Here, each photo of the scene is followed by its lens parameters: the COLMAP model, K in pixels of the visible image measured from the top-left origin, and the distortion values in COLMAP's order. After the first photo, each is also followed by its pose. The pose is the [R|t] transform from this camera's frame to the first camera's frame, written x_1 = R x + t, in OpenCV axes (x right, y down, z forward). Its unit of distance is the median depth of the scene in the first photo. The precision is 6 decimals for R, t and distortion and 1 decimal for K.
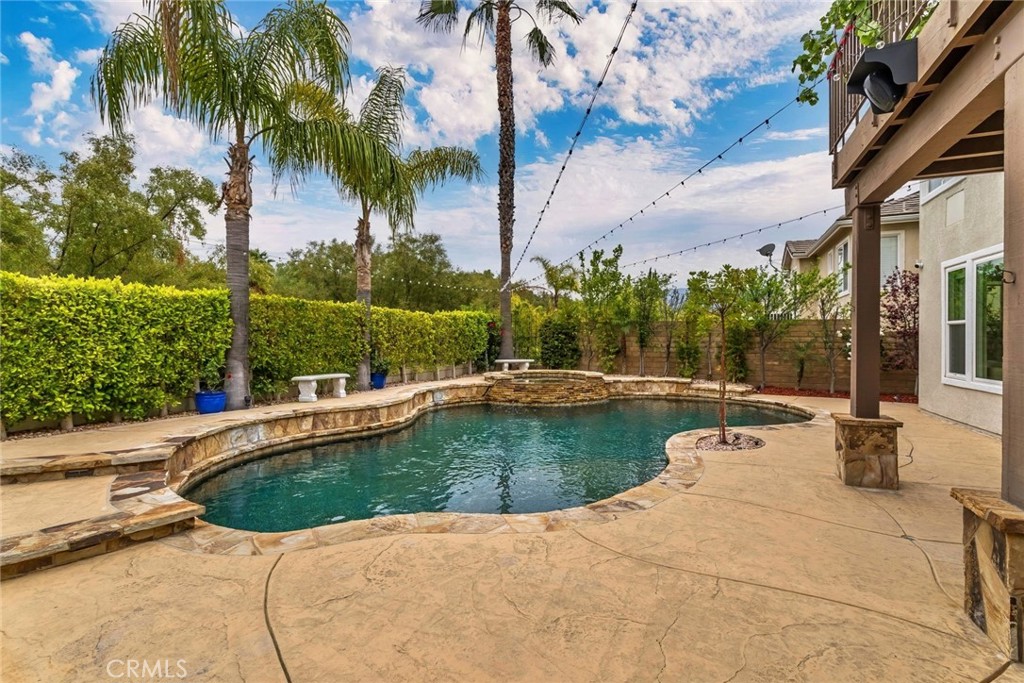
lens RADIAL K [[481.6, 0, 512.0], [0, 481.6, 341.5], [0, 0, 1]] dist [0.000681, 0.001639]
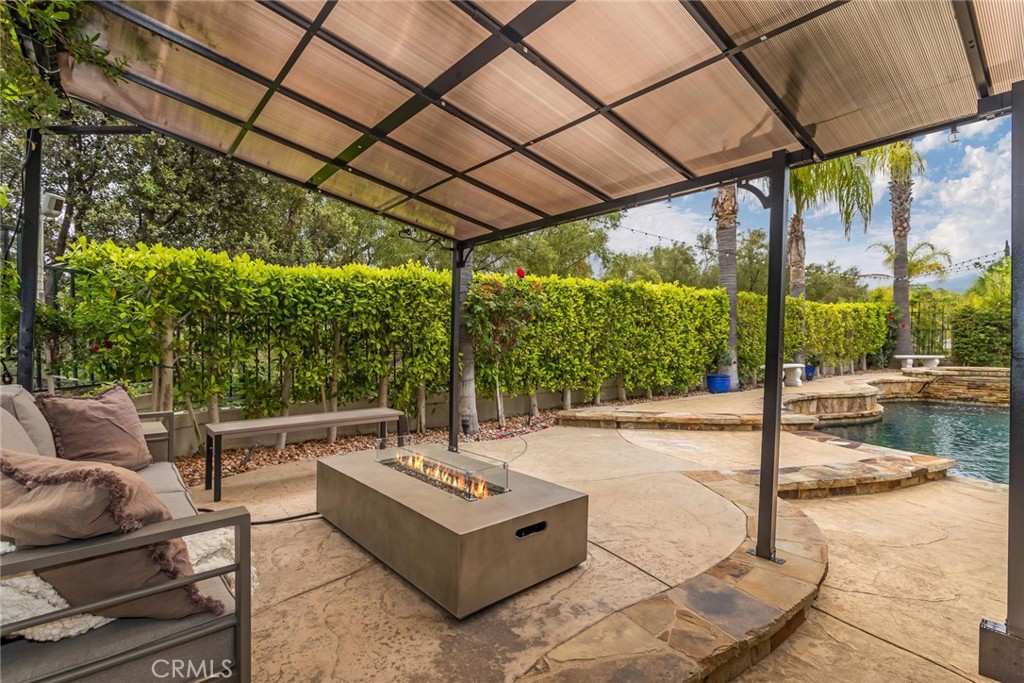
lens RADIAL K [[483.5, 0, 512.5], [0, 483.5, 339.2], [0, 0, 1]] dist [0.001159, 0.000772]
pose [[0.887568, -0.006488, -0.460630, -0.385111], [0.004214, 0.999973, -0.005964, 0.015619], [0.460657, 0.003352, 0.887572, -0.212591]]
